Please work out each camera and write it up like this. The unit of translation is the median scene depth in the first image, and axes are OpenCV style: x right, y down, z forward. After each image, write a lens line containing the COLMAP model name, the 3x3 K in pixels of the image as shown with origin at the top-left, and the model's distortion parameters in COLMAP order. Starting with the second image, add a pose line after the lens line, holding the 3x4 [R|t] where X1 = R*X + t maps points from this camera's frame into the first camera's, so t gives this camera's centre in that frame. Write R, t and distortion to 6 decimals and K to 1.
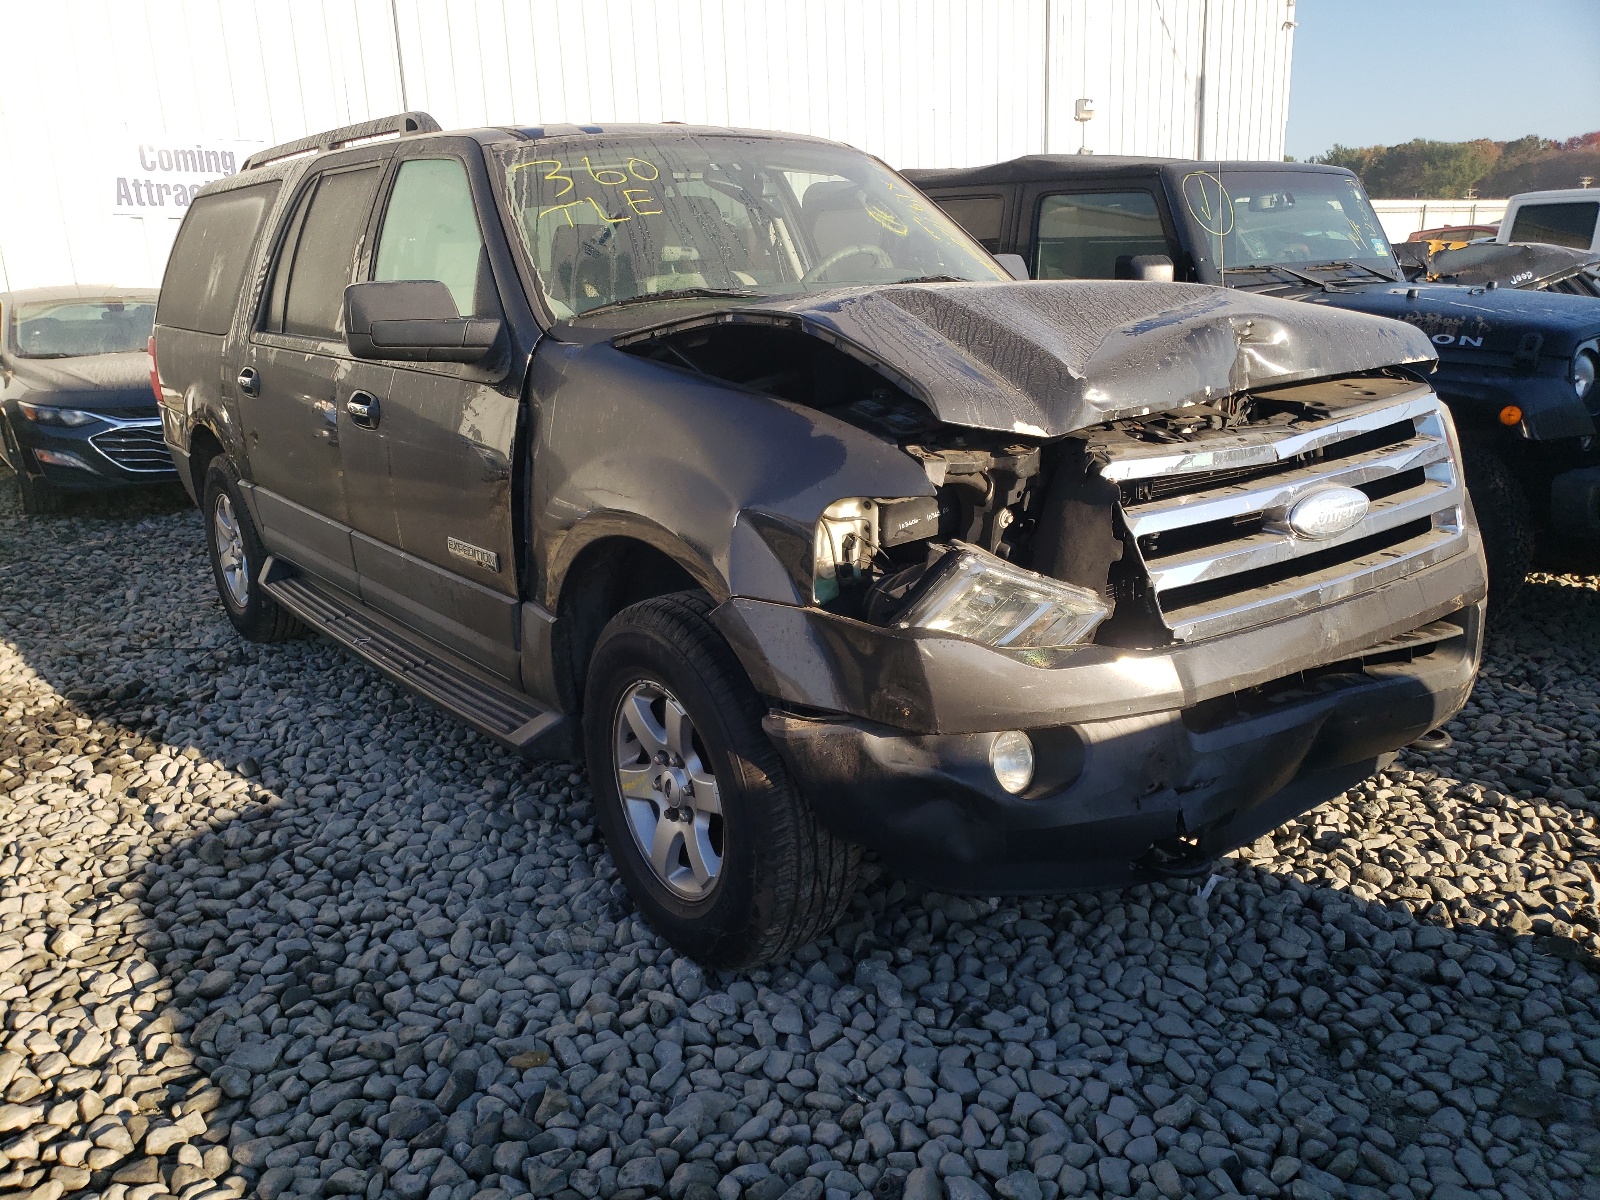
lens RADIAL K [[1360.9, 0, 800.0], [0, 1360.9, 600.0], [0, 0, 1]] dist [0.042082, -0.015949]
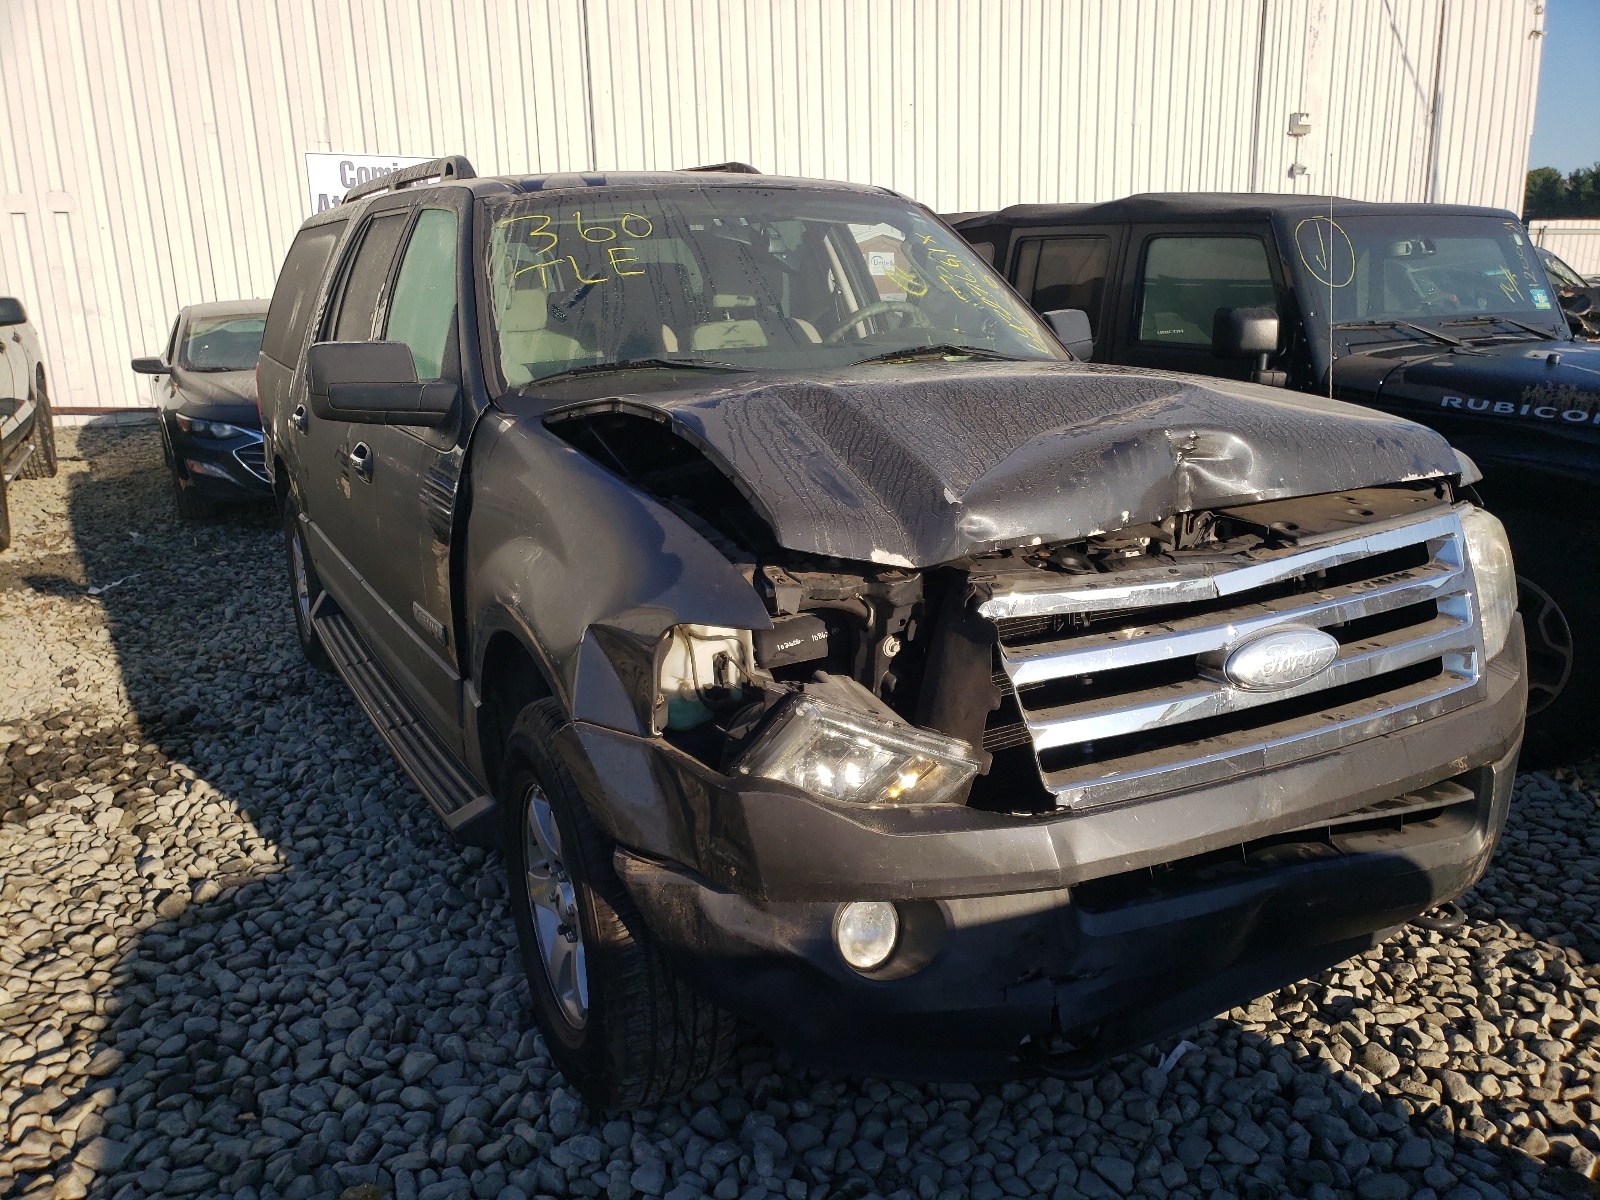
lens RADIAL K [[1360.9, 0, 800.0], [0, 1360.9, 600.0], [0, 0, 1]] dist [0.042082, -0.015949]
pose [[0.987782, 0.052440, -0.146751, 0.176313], [-0.053278, 0.998578, -0.001780, -0.068782], [0.146449, 0.009577, 0.989172, 0.092833]]
